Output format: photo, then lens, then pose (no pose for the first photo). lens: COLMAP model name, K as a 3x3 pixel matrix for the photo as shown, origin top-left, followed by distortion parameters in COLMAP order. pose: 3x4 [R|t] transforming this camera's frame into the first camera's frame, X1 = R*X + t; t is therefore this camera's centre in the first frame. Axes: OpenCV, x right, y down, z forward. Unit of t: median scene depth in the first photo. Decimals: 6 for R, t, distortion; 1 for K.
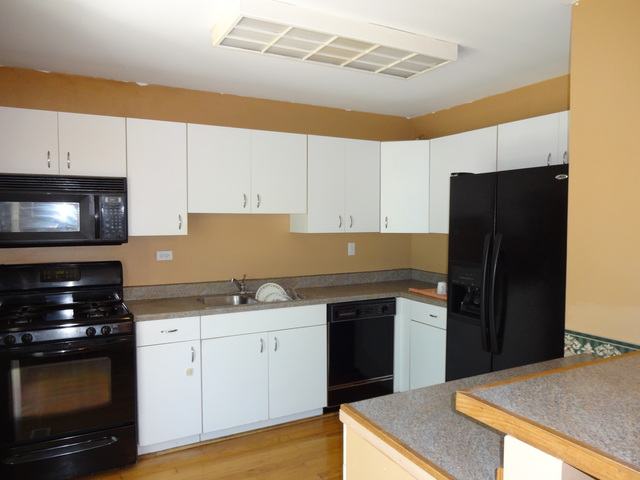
lens RADIAL K [[468.3, 0, 320.0], [0, 468.3, 240.0], [0, 0, 1]] dist [-0.009579, 0.002177]
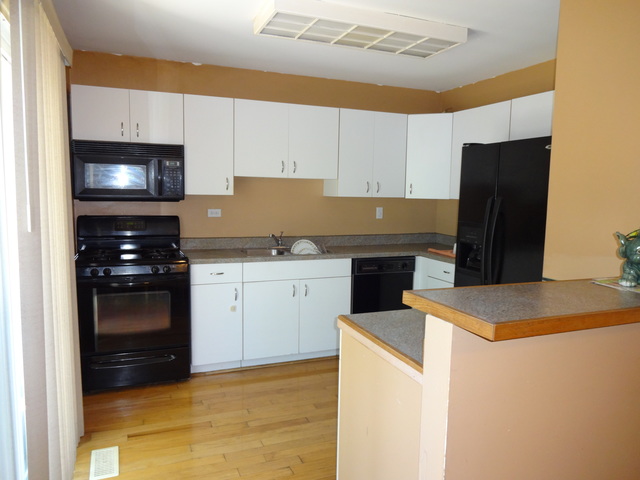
lens RADIAL K [[468.3, 0, 320.0], [0, 468.3, 240.0], [0, 0, 1]] dist [-0.009579, 0.002177]
pose [[0.994310, 0.029811, -0.102271, 0.060028], [-0.023708, 0.997894, 0.060377, 0.027620], [0.103856, -0.057609, 0.992923, -0.159670]]
